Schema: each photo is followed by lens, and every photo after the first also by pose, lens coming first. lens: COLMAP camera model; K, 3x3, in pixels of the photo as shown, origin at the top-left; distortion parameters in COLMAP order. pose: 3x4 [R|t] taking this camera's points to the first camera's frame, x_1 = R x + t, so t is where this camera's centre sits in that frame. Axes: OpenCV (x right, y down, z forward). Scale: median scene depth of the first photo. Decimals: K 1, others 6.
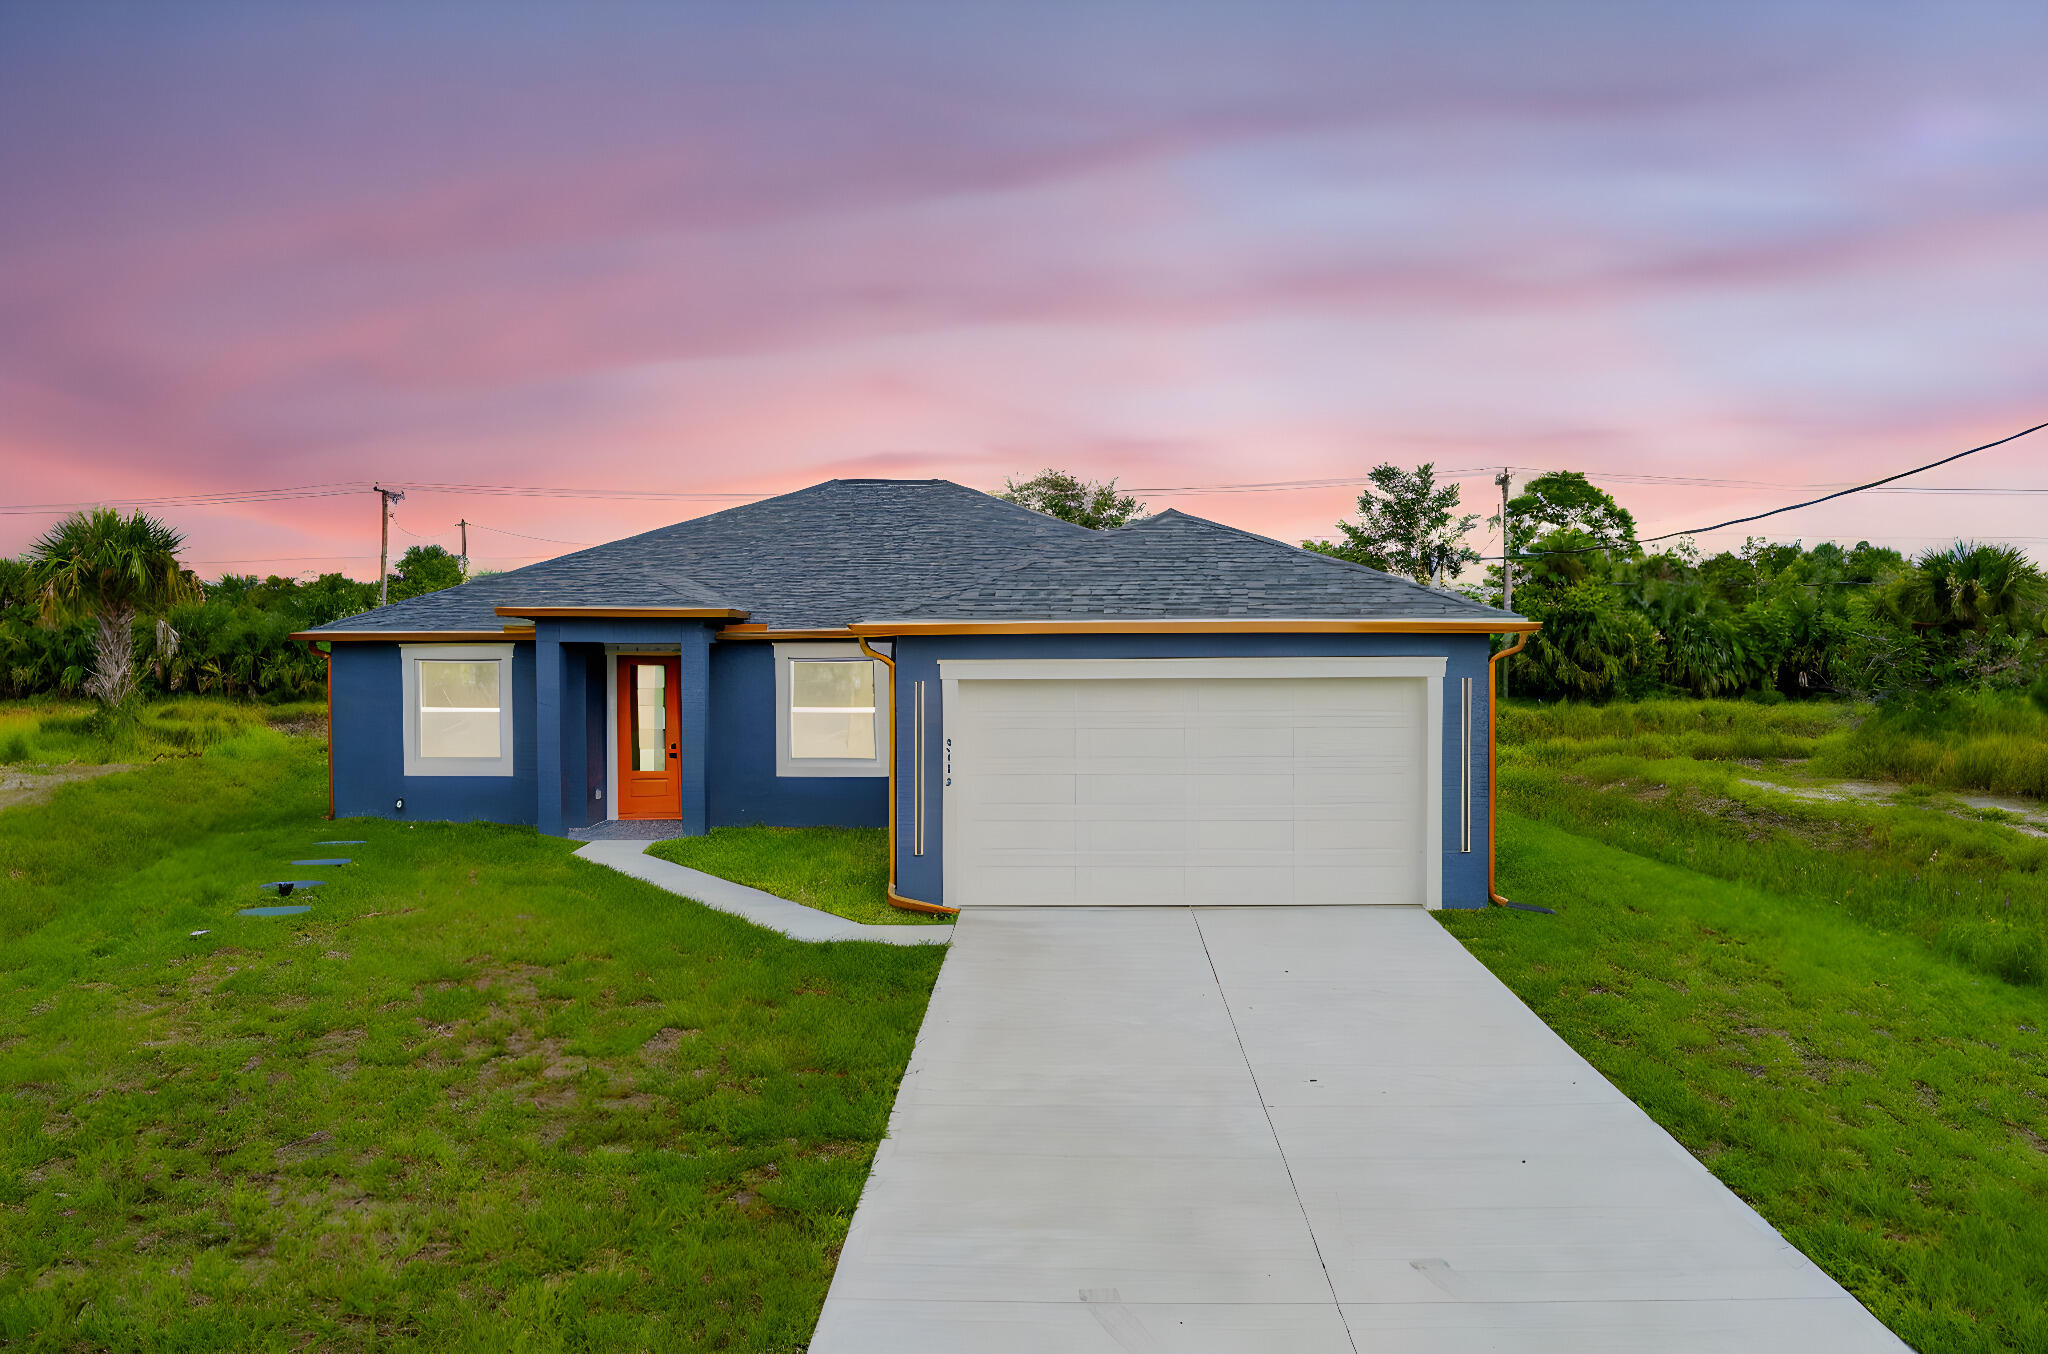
lens RADIAL K [[1653.0, 0, 1024.0], [0, 1653.0, 677.0], [0, 0, 1]] dist [-0.095490, 0.049019]
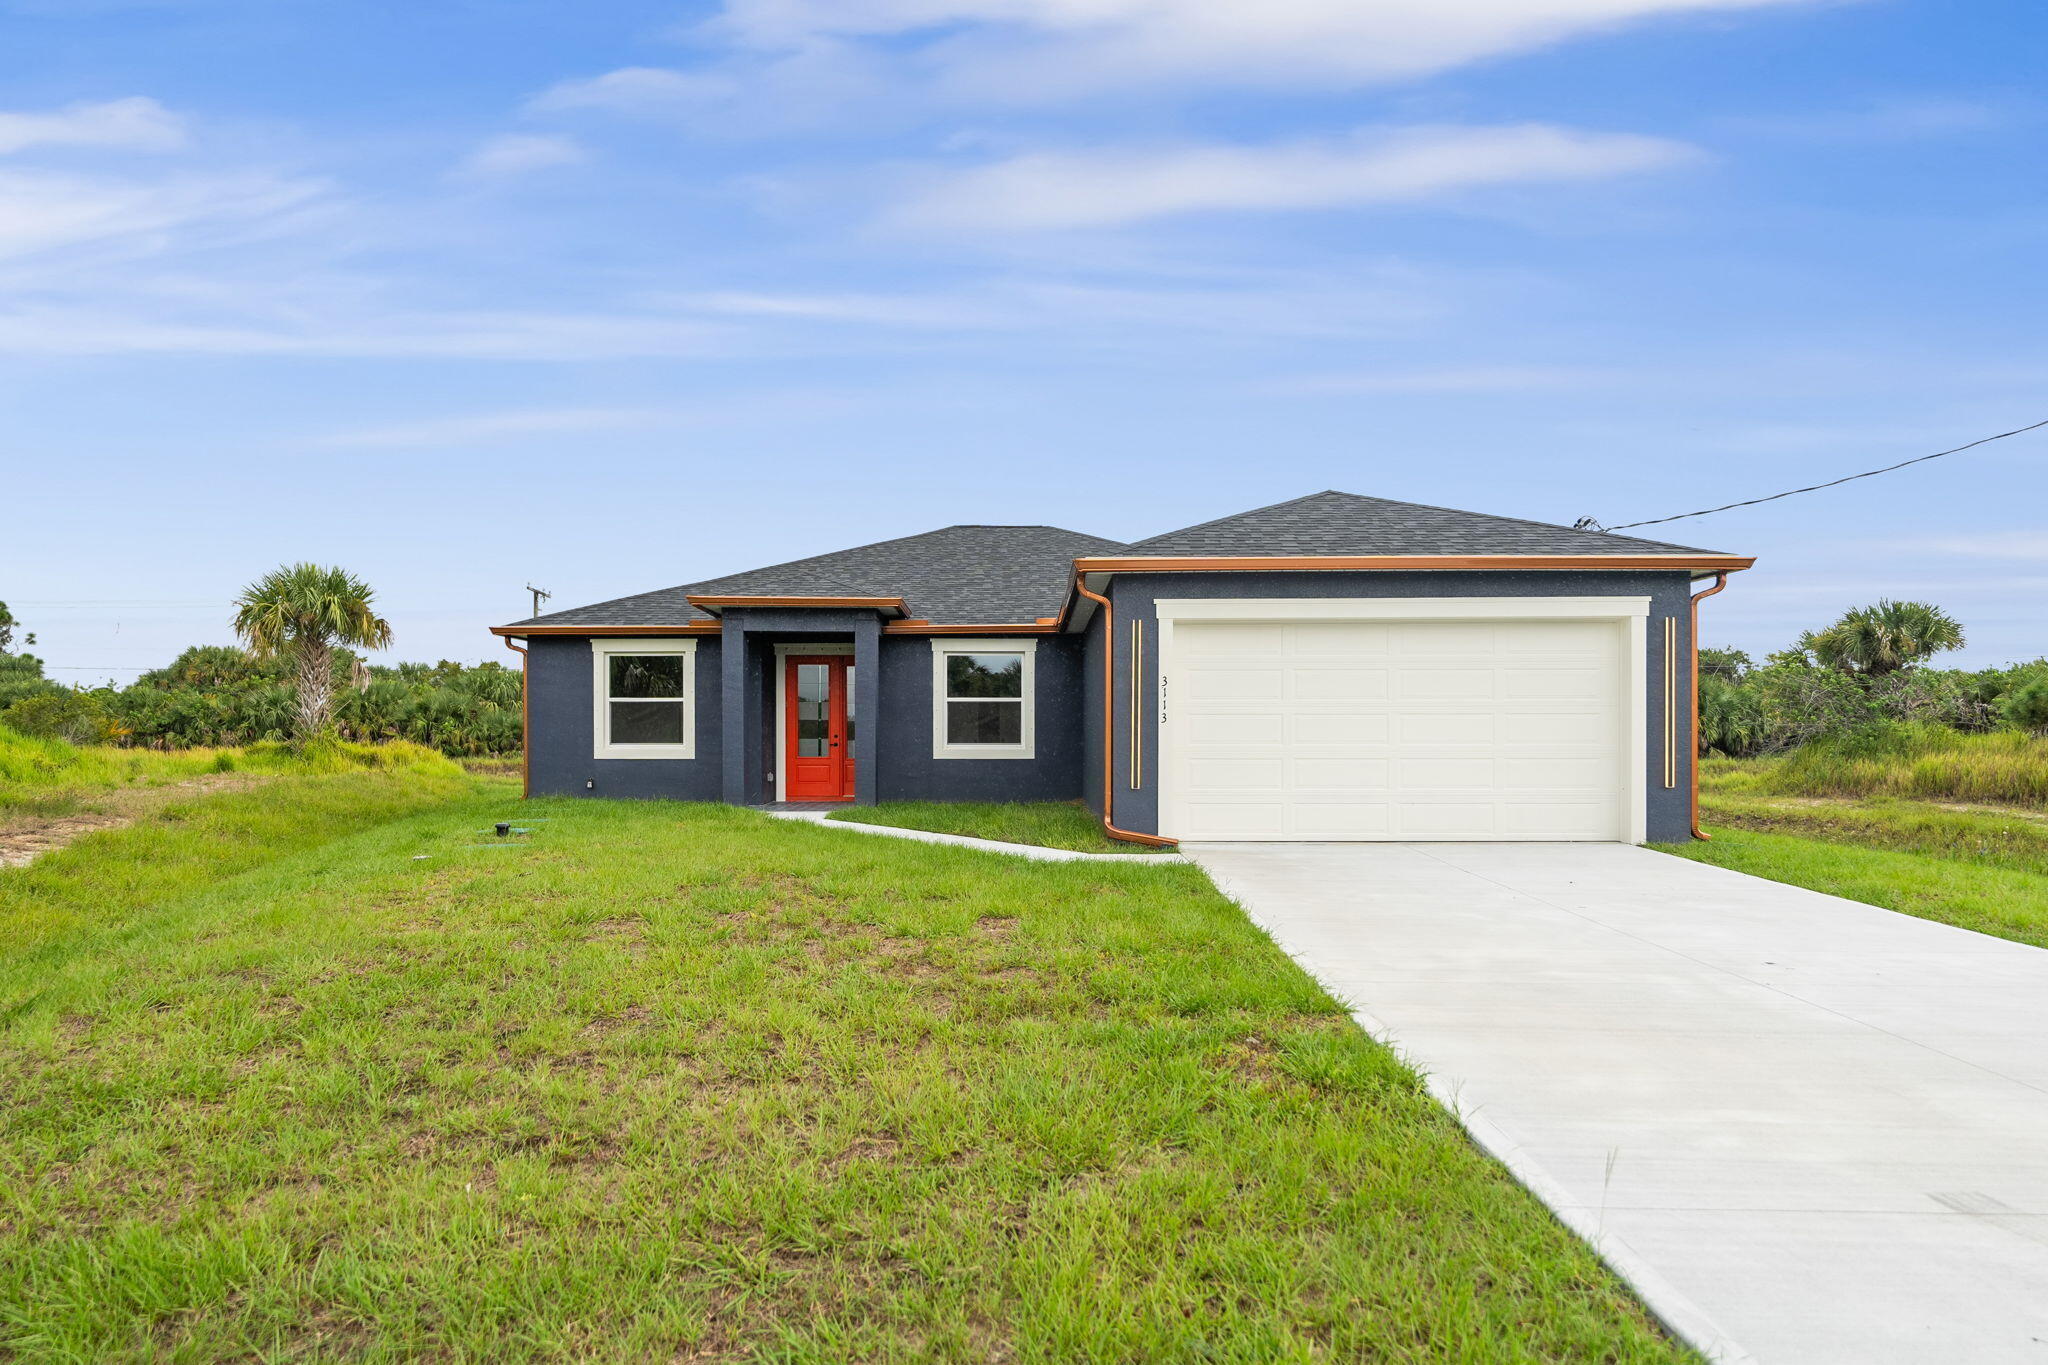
lens RADIAL K [[1217.7, 0, 1006.4], [0, 1217.7, 752.9], [0, 0, 1]] dist [0.008445, 0.001745]
pose [[0.999967, 0.001965, 0.007904, -0.102629], [-0.001856, 0.999904, -0.013719, 0.065311], [-0.007931, 0.013704, 0.999875, 0.163217]]
